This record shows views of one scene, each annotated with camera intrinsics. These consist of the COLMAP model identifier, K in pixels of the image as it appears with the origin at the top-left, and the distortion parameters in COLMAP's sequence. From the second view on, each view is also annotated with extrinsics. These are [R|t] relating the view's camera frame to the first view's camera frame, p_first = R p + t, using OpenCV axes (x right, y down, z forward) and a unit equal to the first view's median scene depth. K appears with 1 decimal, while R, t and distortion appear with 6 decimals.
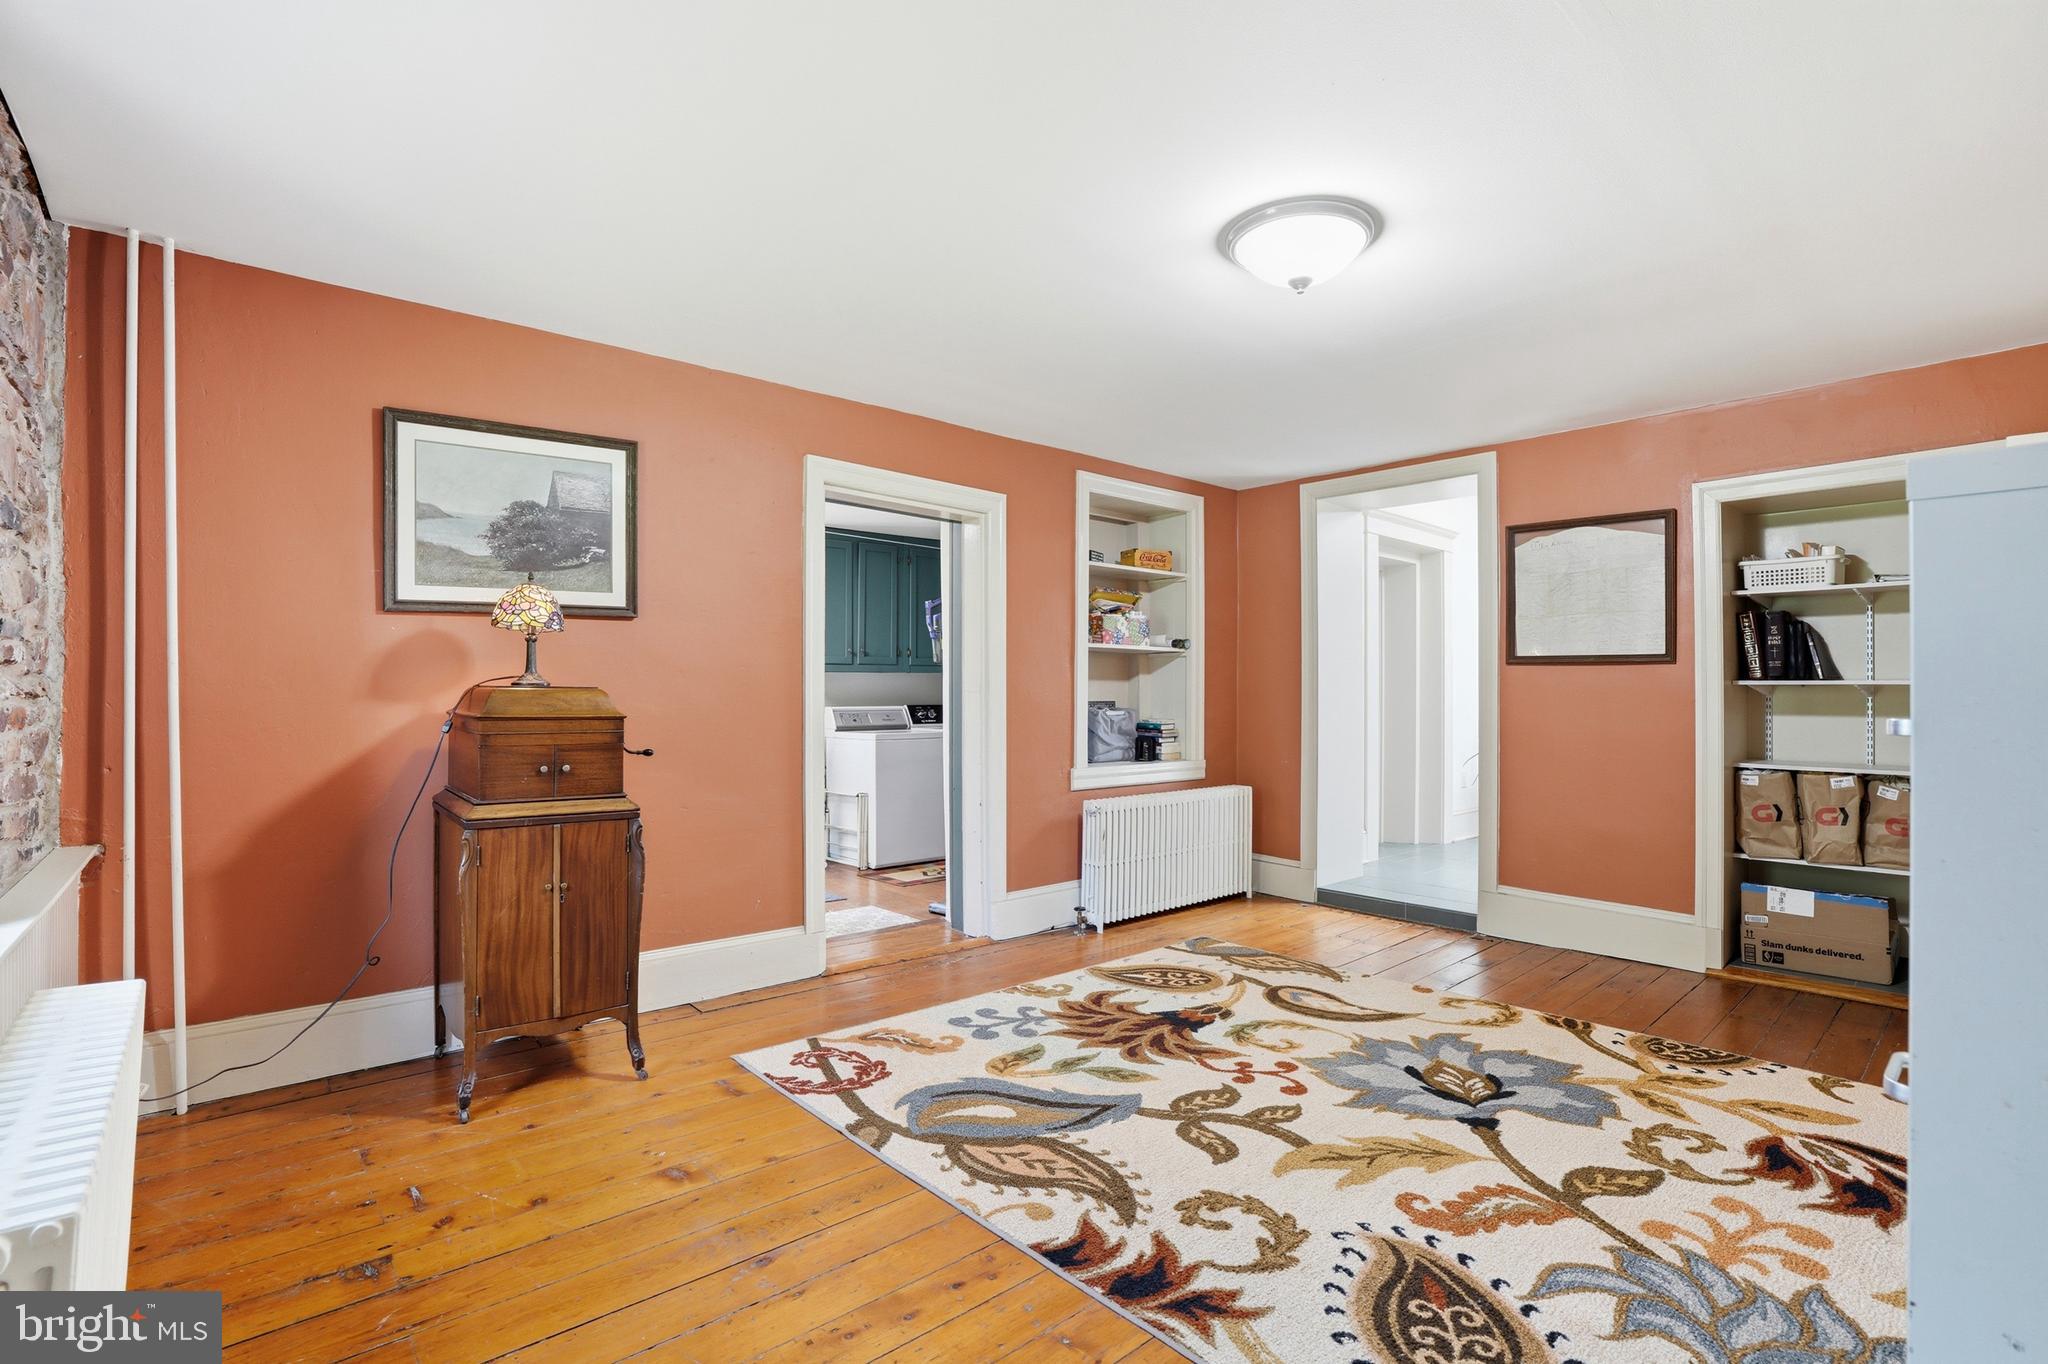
lens RADIAL K [[955.5, 0, 1015.8], [0, 955.5, 693.5], [0, 0, 1]] dist [-0.054257, 0.010974]
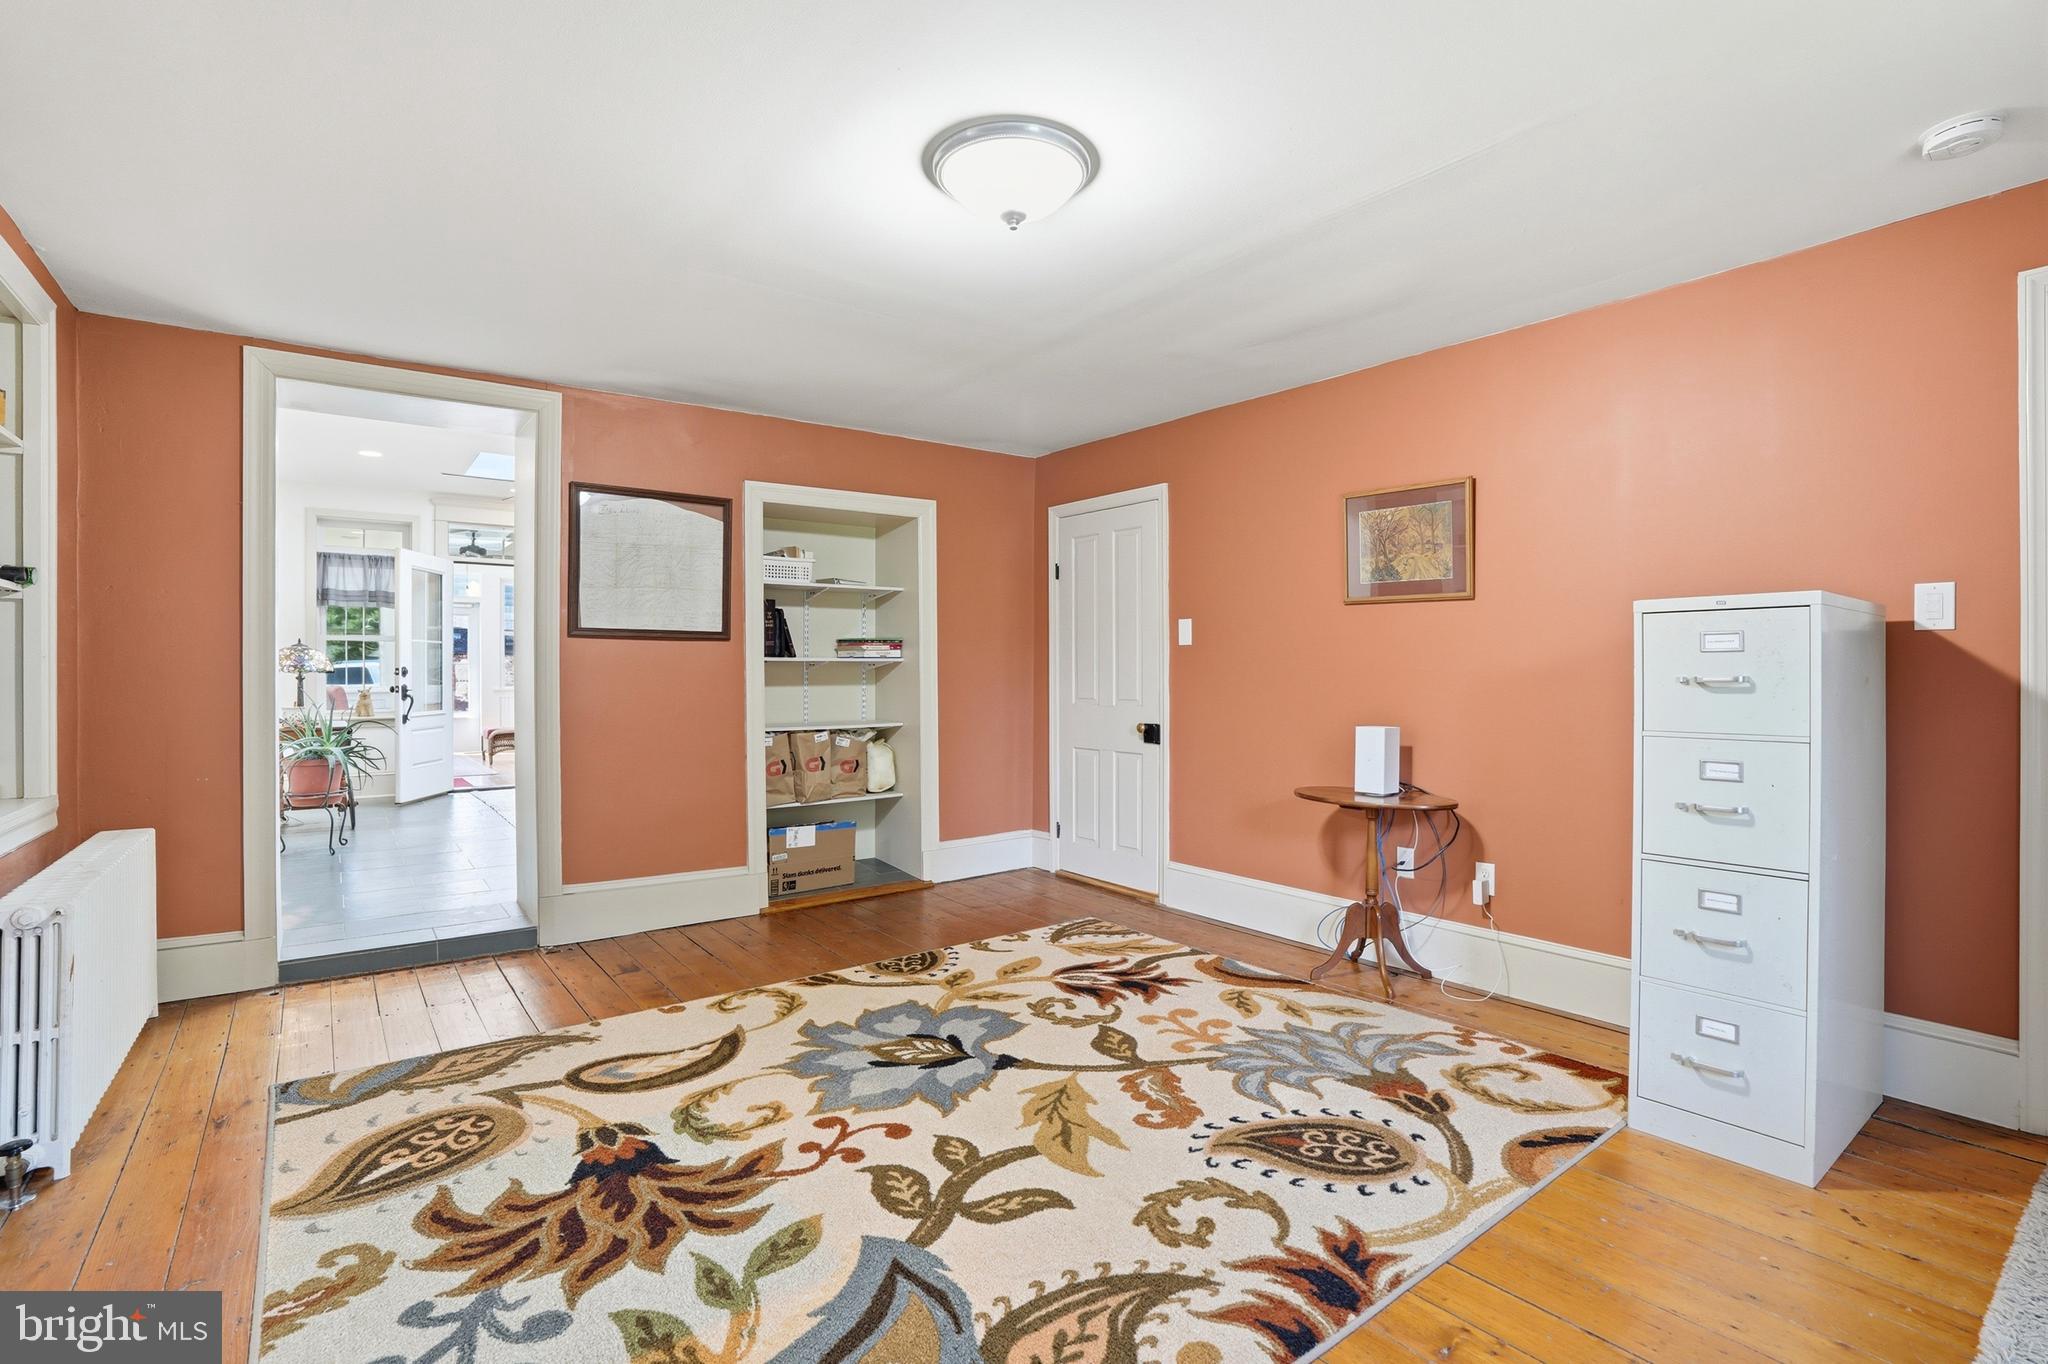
lens RADIAL K [[955.5, 0, 1027.0], [0, 955.5, 667.3], [0, 0, 1]] dist [-0.054257, 0.010974]
pose [[0.066816, 0.001461, 0.997764, -0.514114], [0.001317, 0.999998, -0.001553, 0.001321], [-0.997764, 0.001418, 0.066814, 0.768928]]
